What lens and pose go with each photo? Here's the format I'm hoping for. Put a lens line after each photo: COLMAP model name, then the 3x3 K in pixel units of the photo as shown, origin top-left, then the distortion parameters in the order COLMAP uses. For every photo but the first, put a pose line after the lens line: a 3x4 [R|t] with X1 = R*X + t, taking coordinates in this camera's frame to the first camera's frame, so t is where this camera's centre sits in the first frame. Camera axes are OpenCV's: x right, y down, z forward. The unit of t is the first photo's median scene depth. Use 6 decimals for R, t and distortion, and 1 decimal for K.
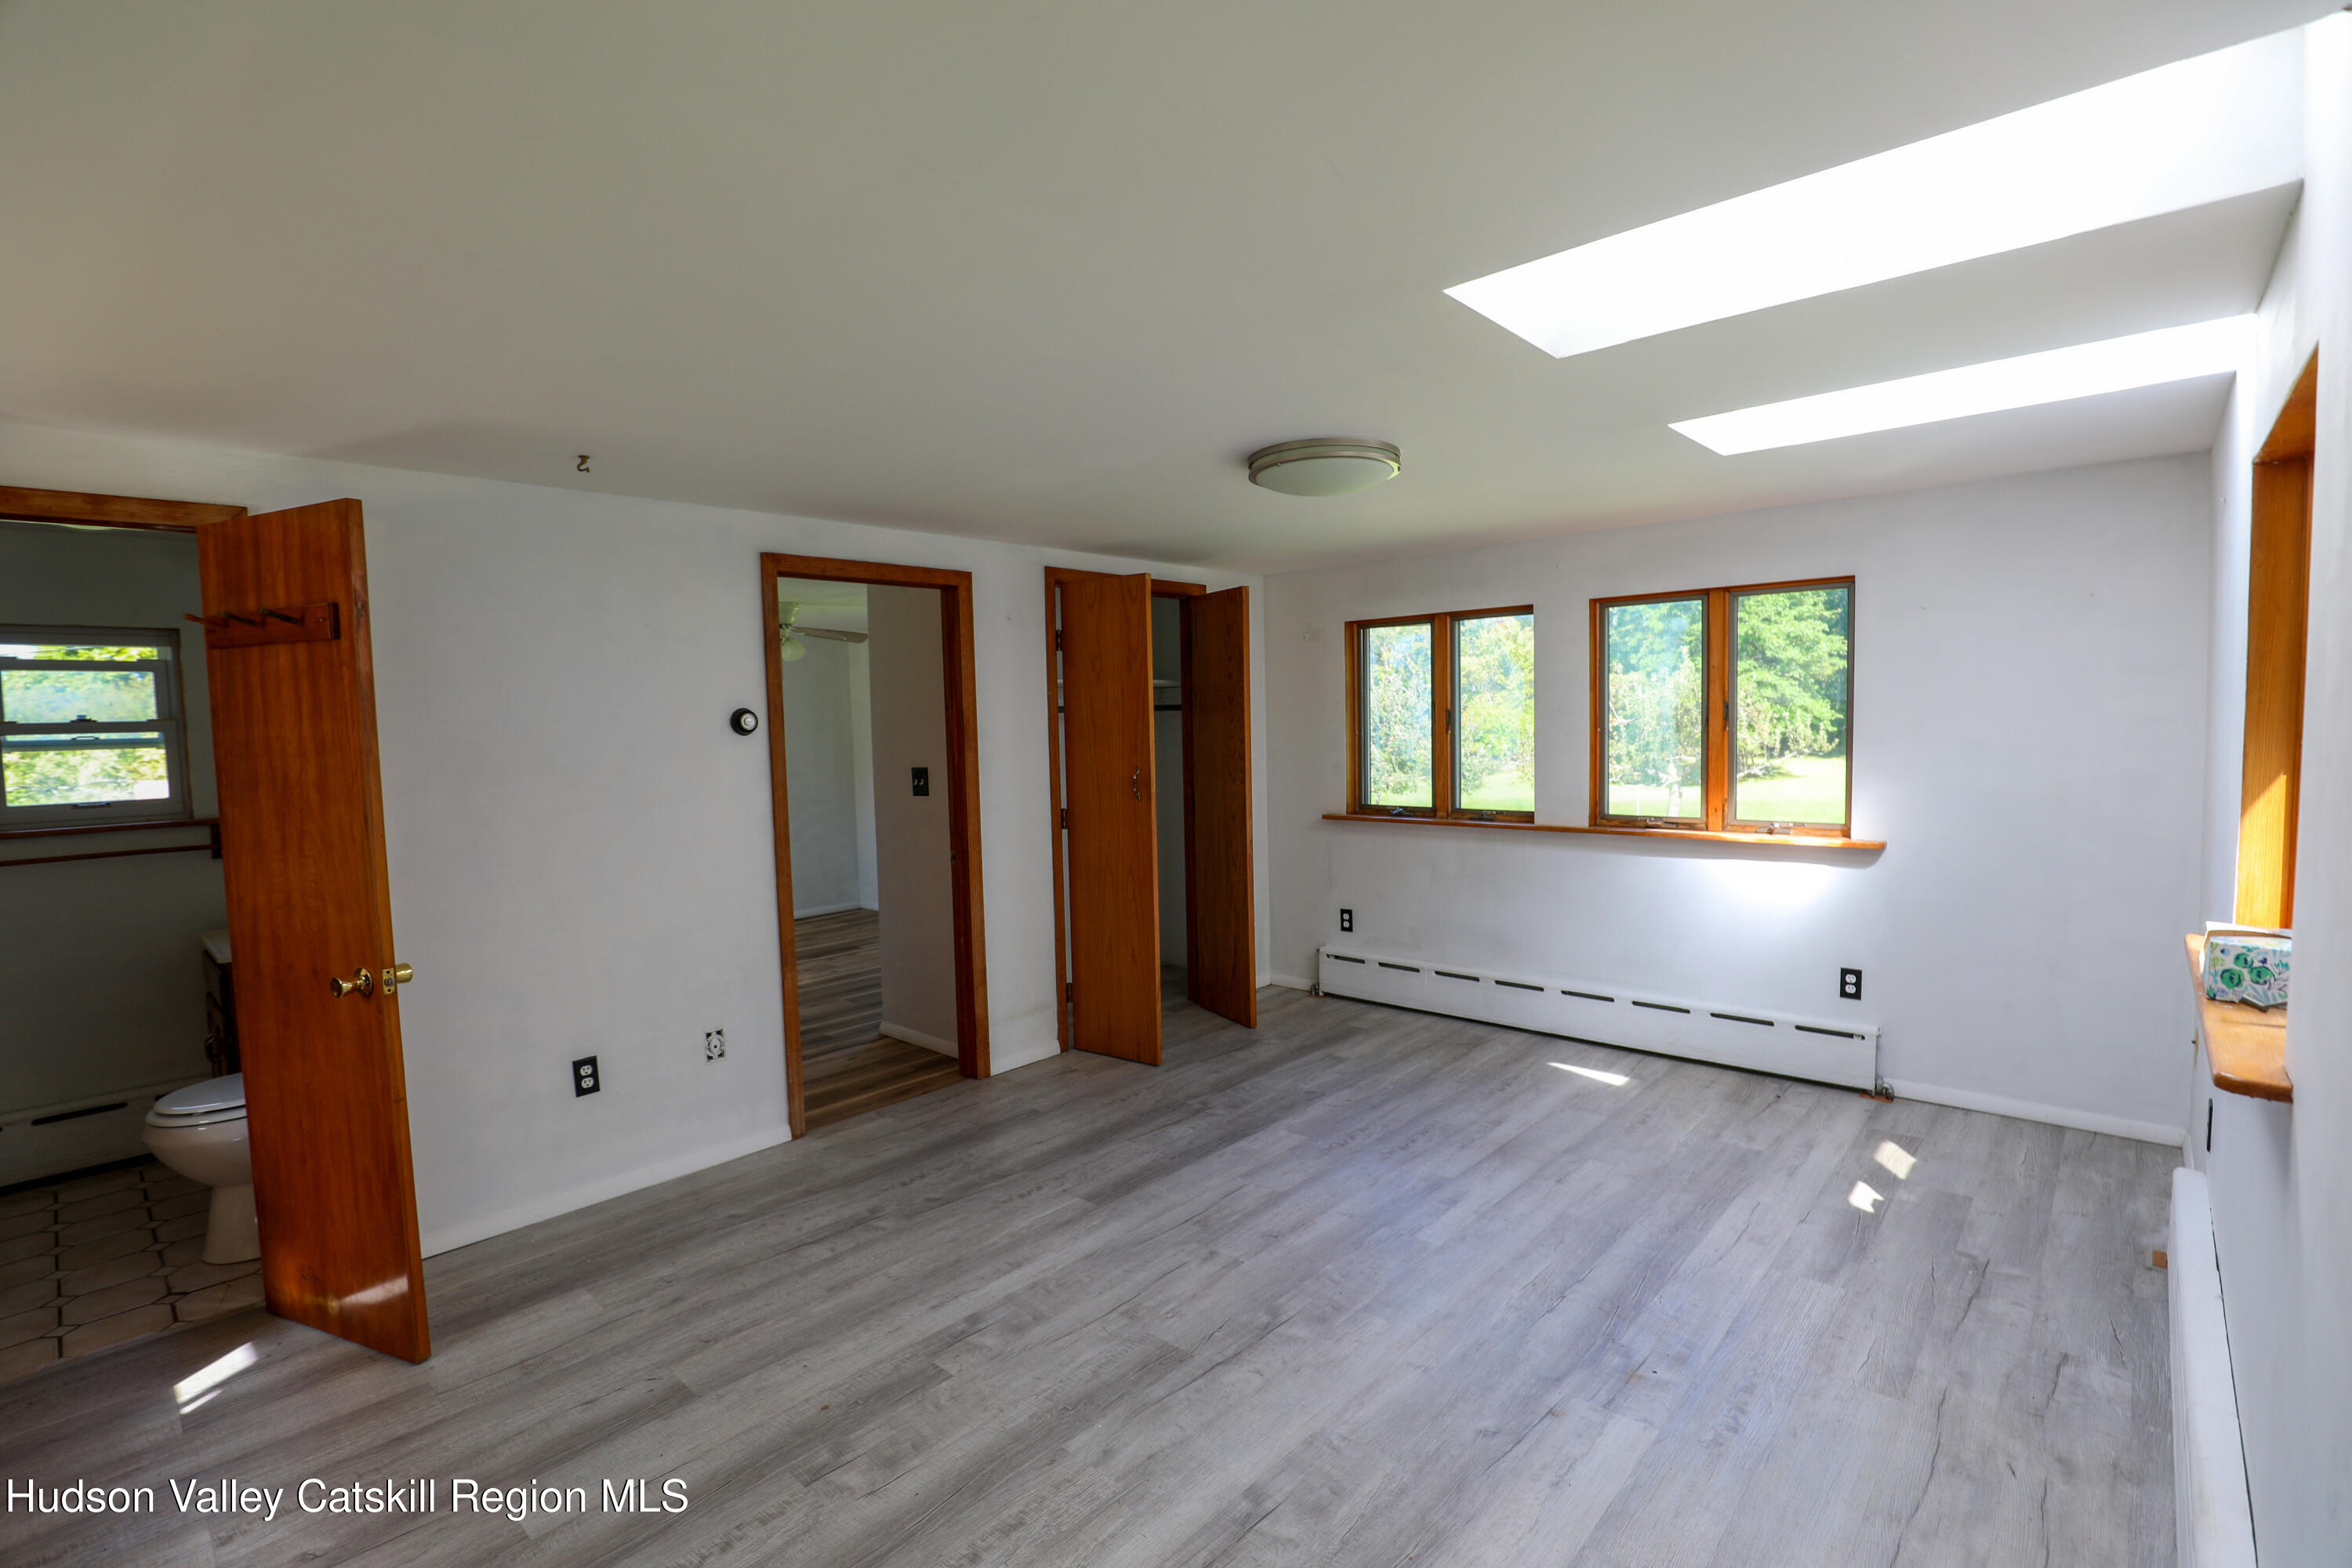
lens RADIAL K [[1078.5, 0, 1169.1], [0, 1078.5, 788.8], [0, 0, 1]] dist [-0.023011, 0.001181]
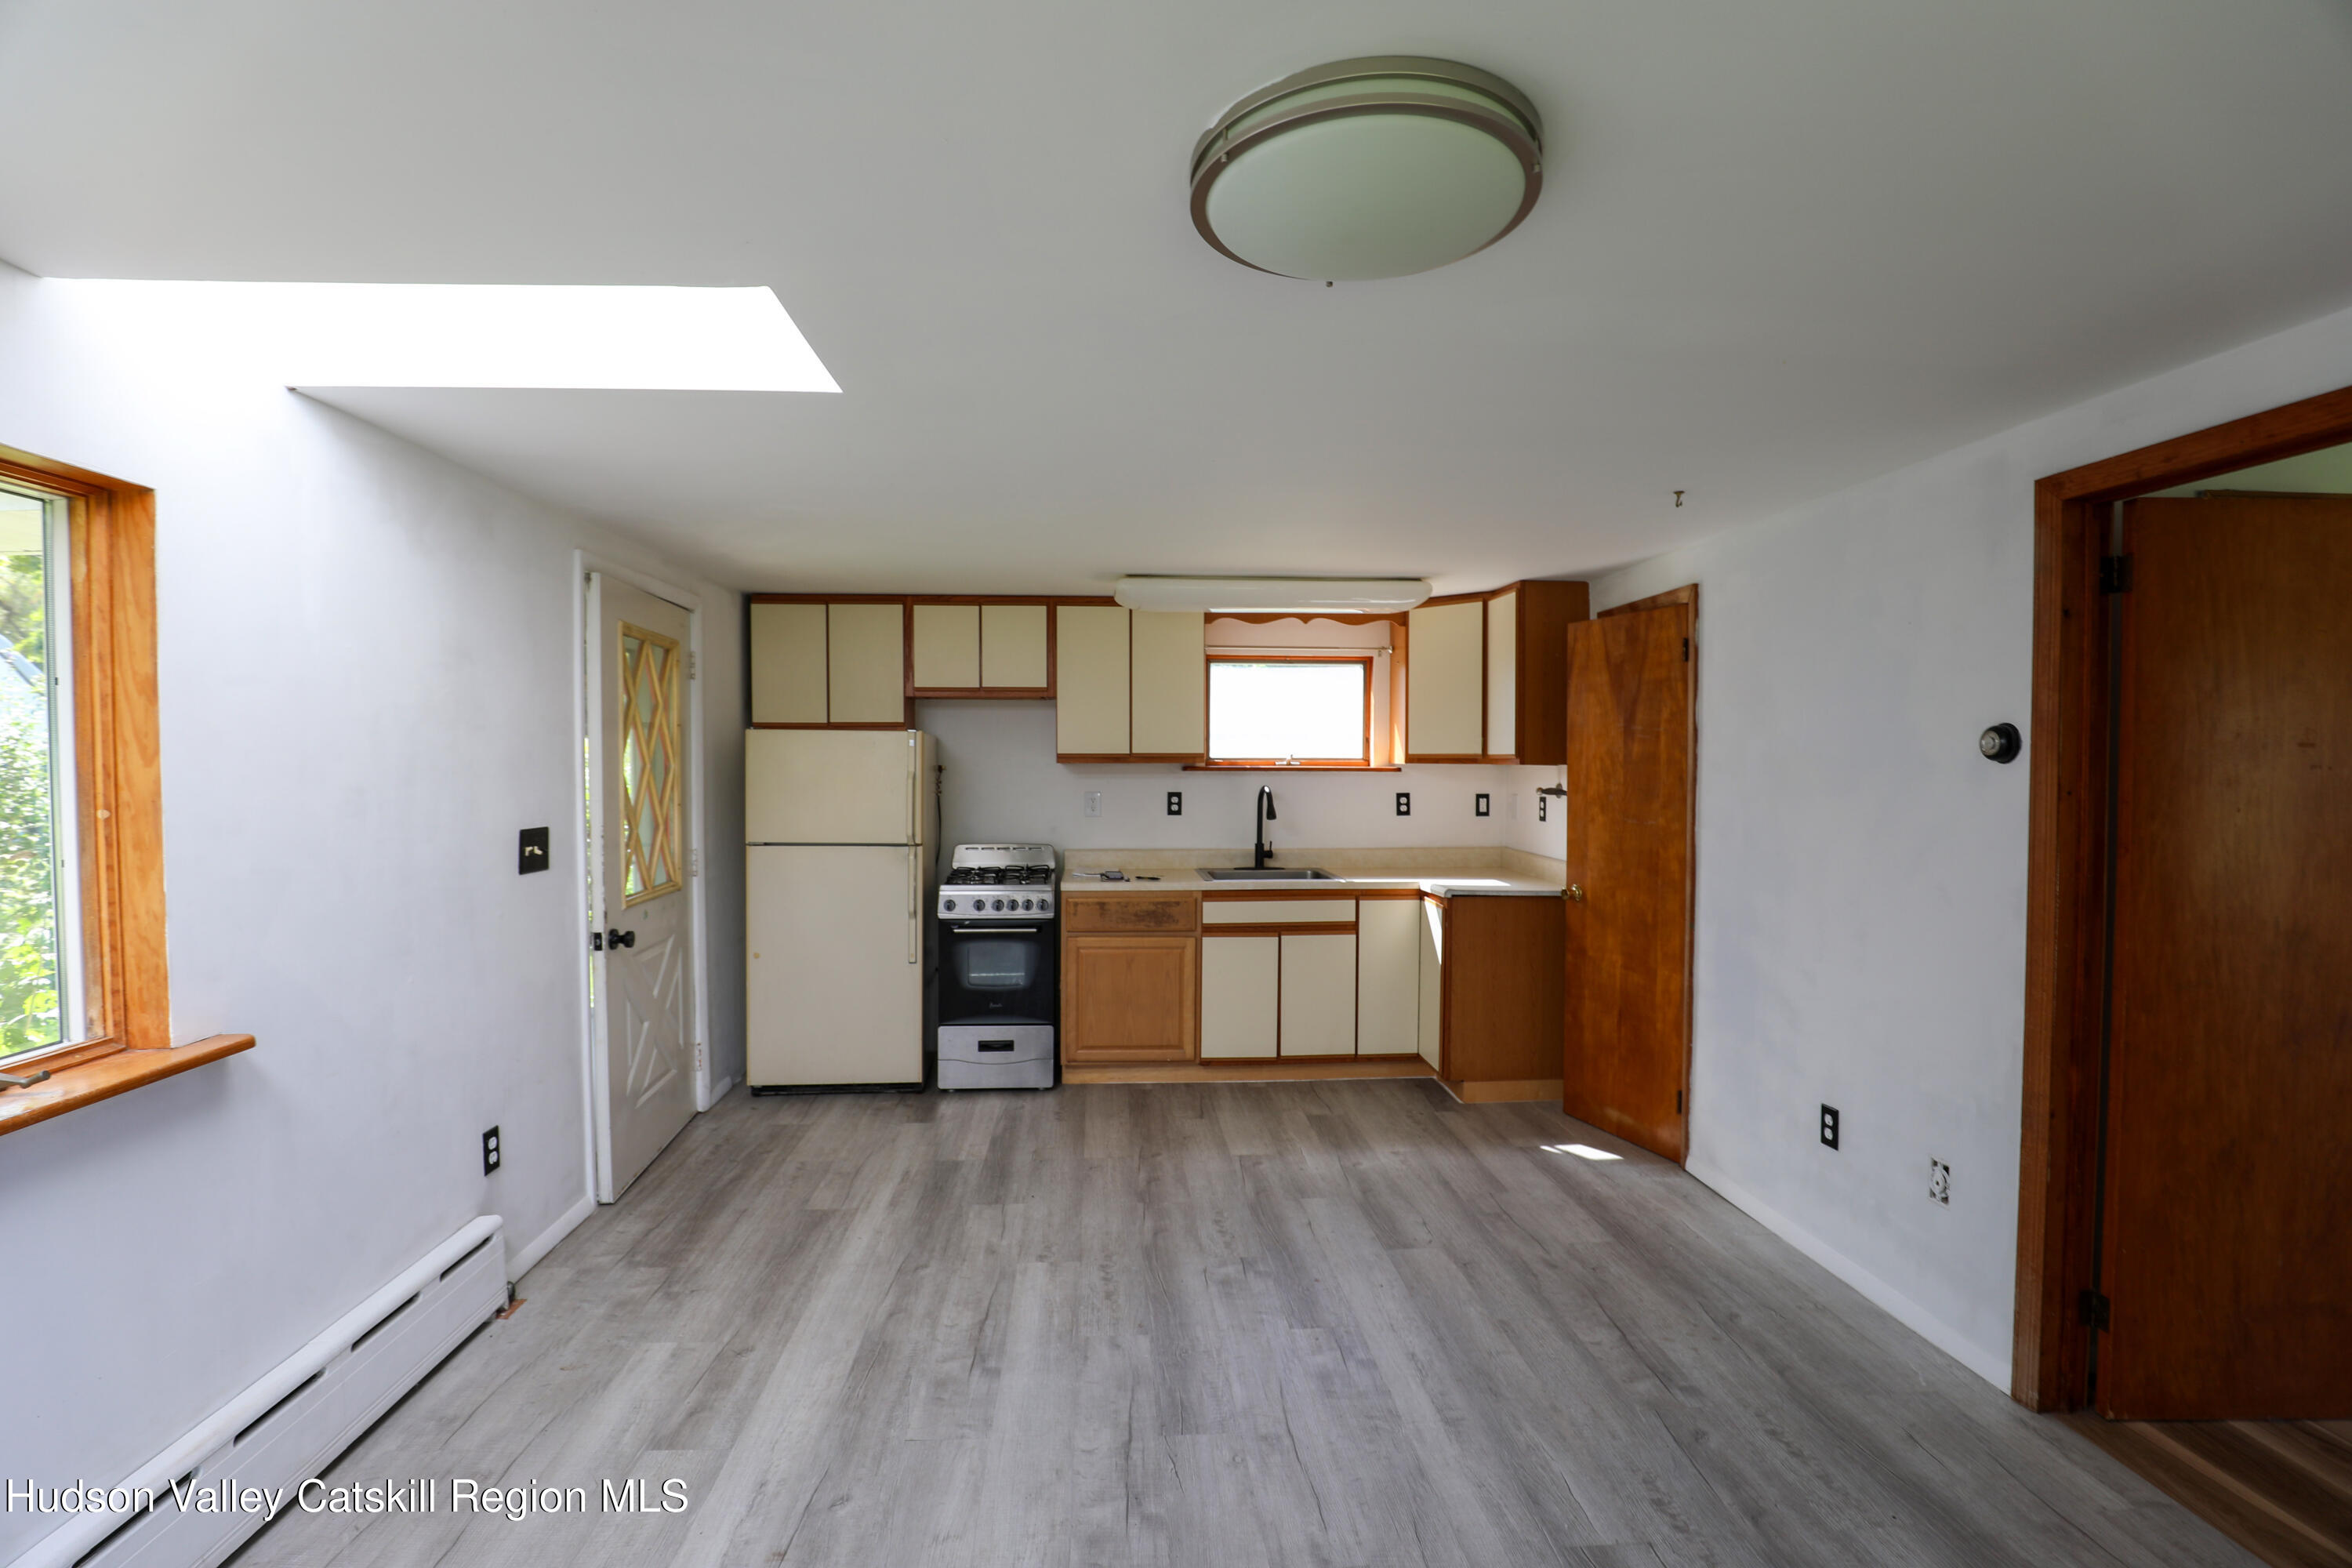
lens RADIAL K [[1078.5, 0, 1168.3], [0, 1078.5, 782.1], [0, 0, 1]] dist [-0.023011, 0.001181]
pose [[-0.690214, 0.042797, -0.722339, 0.507494], [-0.027493, 0.995978, 0.085280, -0.090835], [0.723083, 0.078720, -0.686261, 1.215424]]
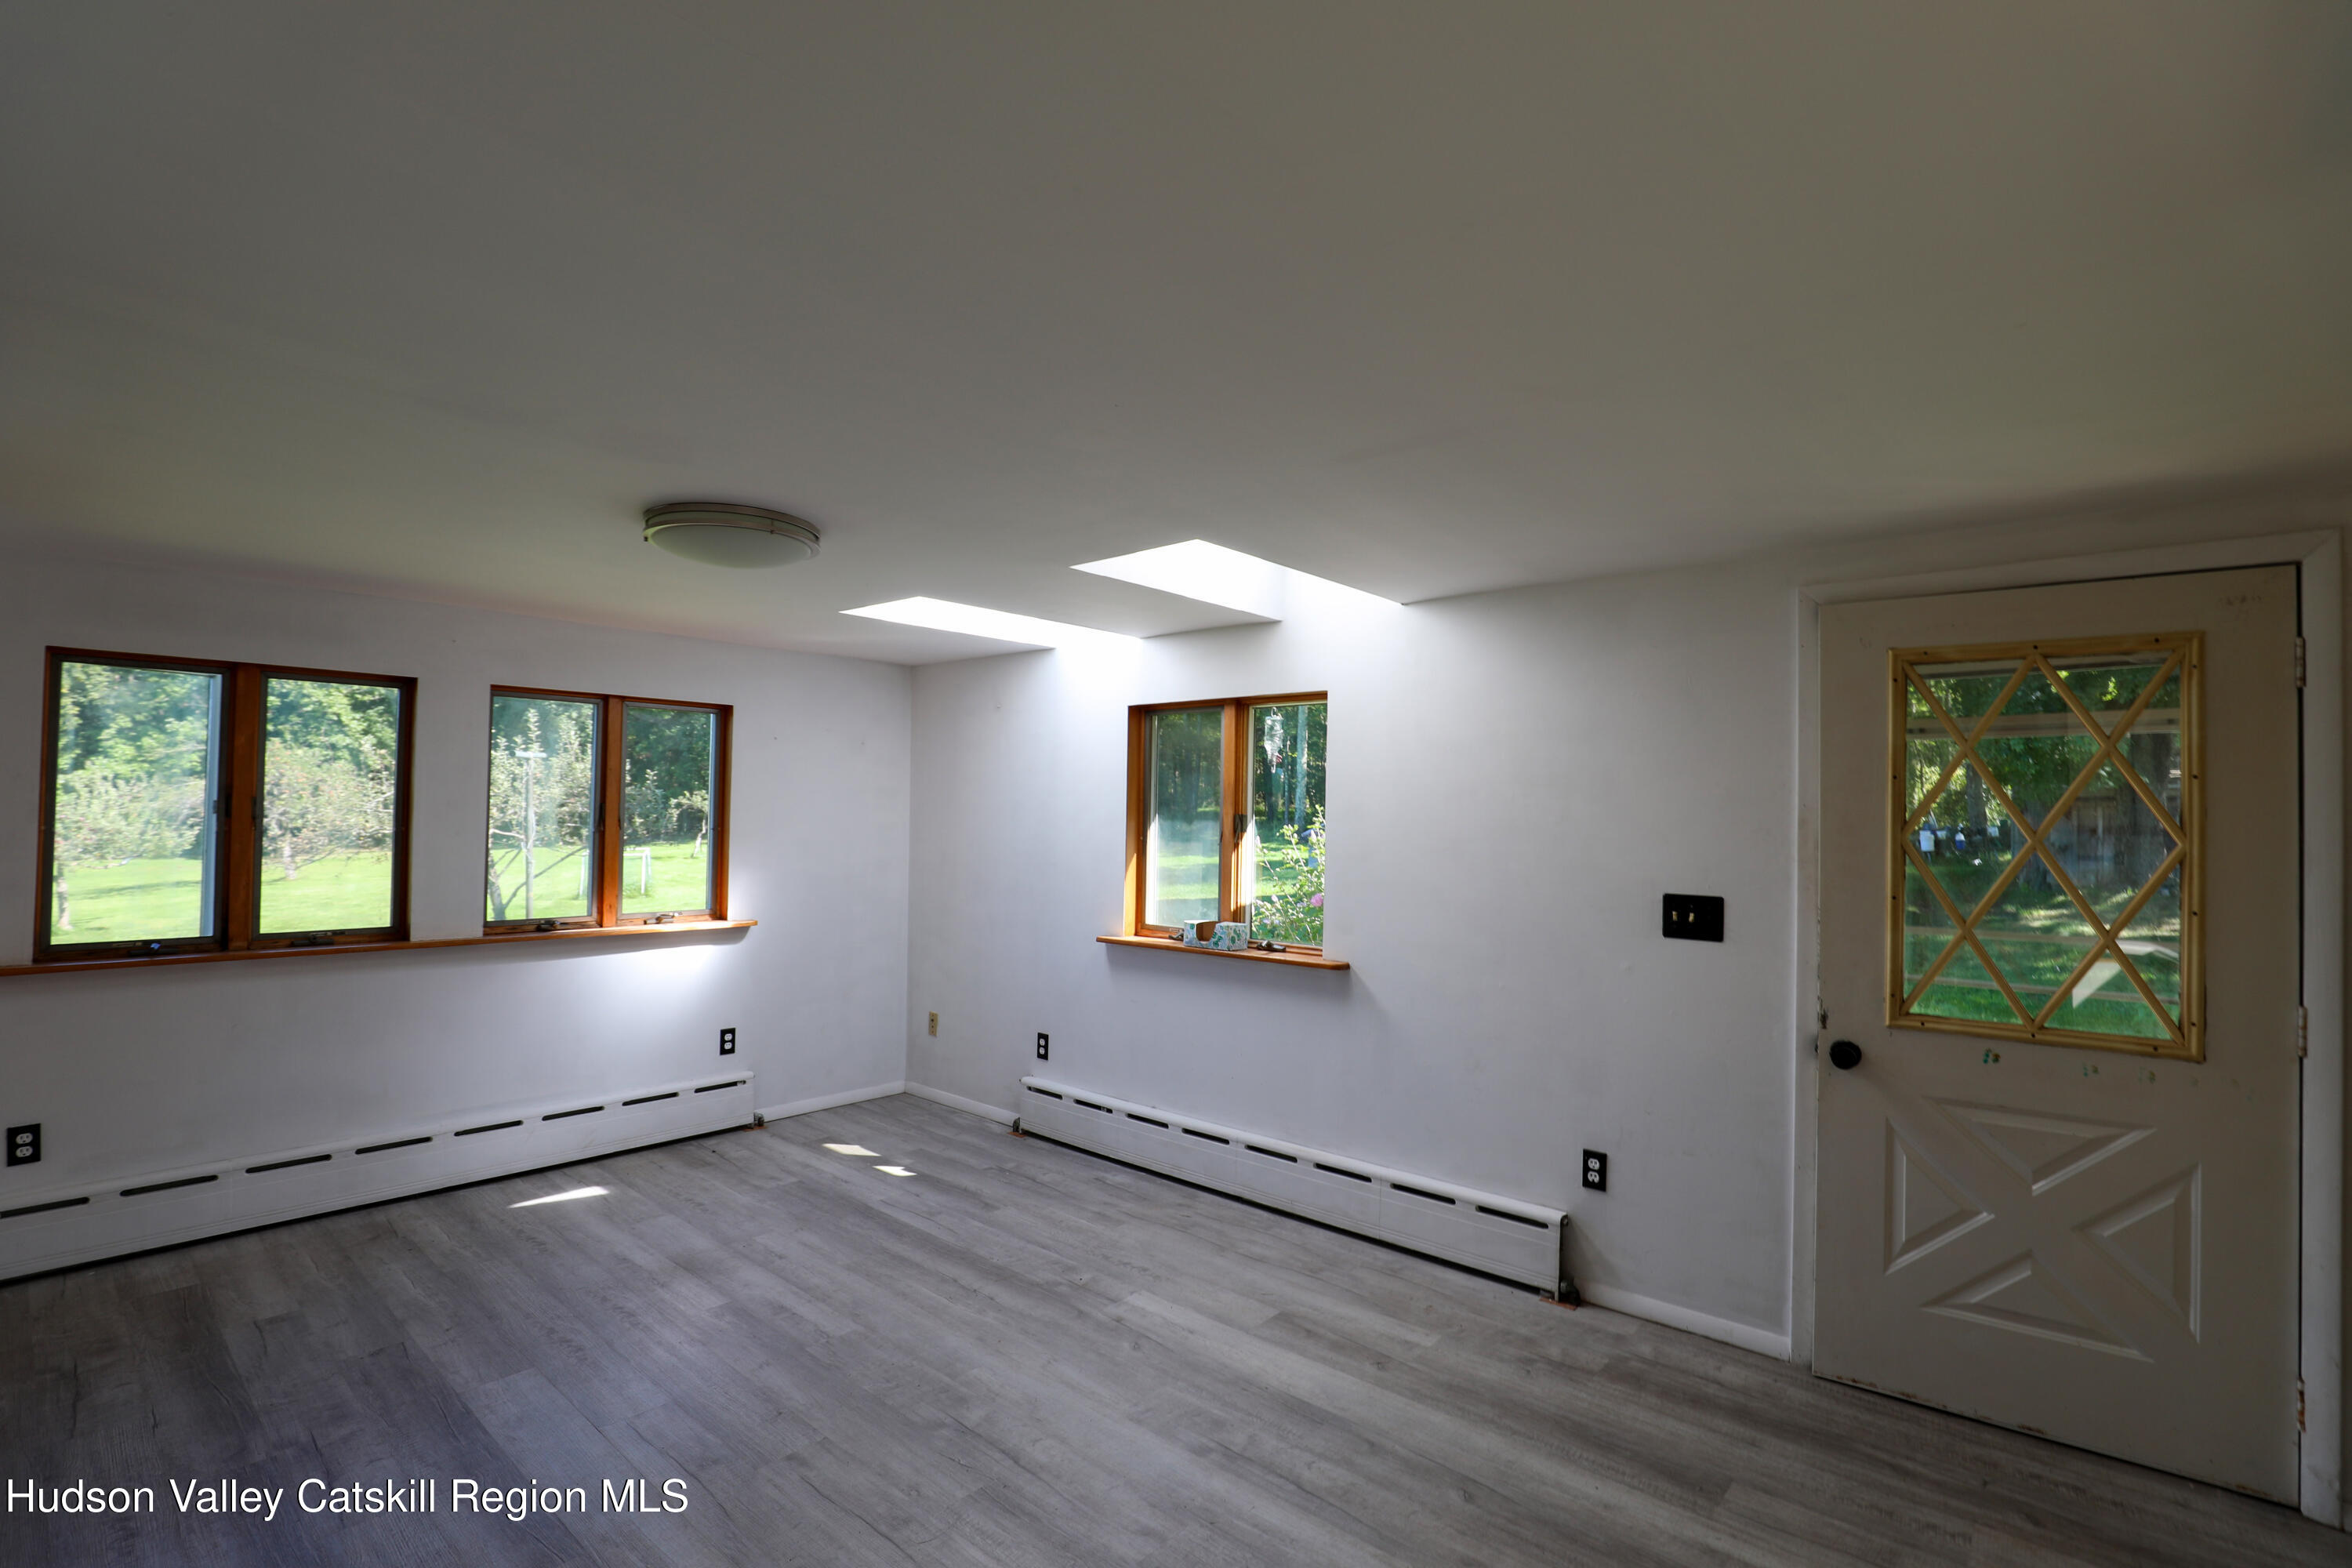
lens RADIAL K [[1078.5, 0, 1158.2], [0, 1078.5, 793.1], [0, 0, 1]] dist [-0.023011, 0.001181]
pose [[-0.016022, 0.045237, 0.998848, -0.728080], [0.049432, 0.997790, -0.044396, -0.024069], [-0.998649, 0.048664, -0.018223, 0.641048]]
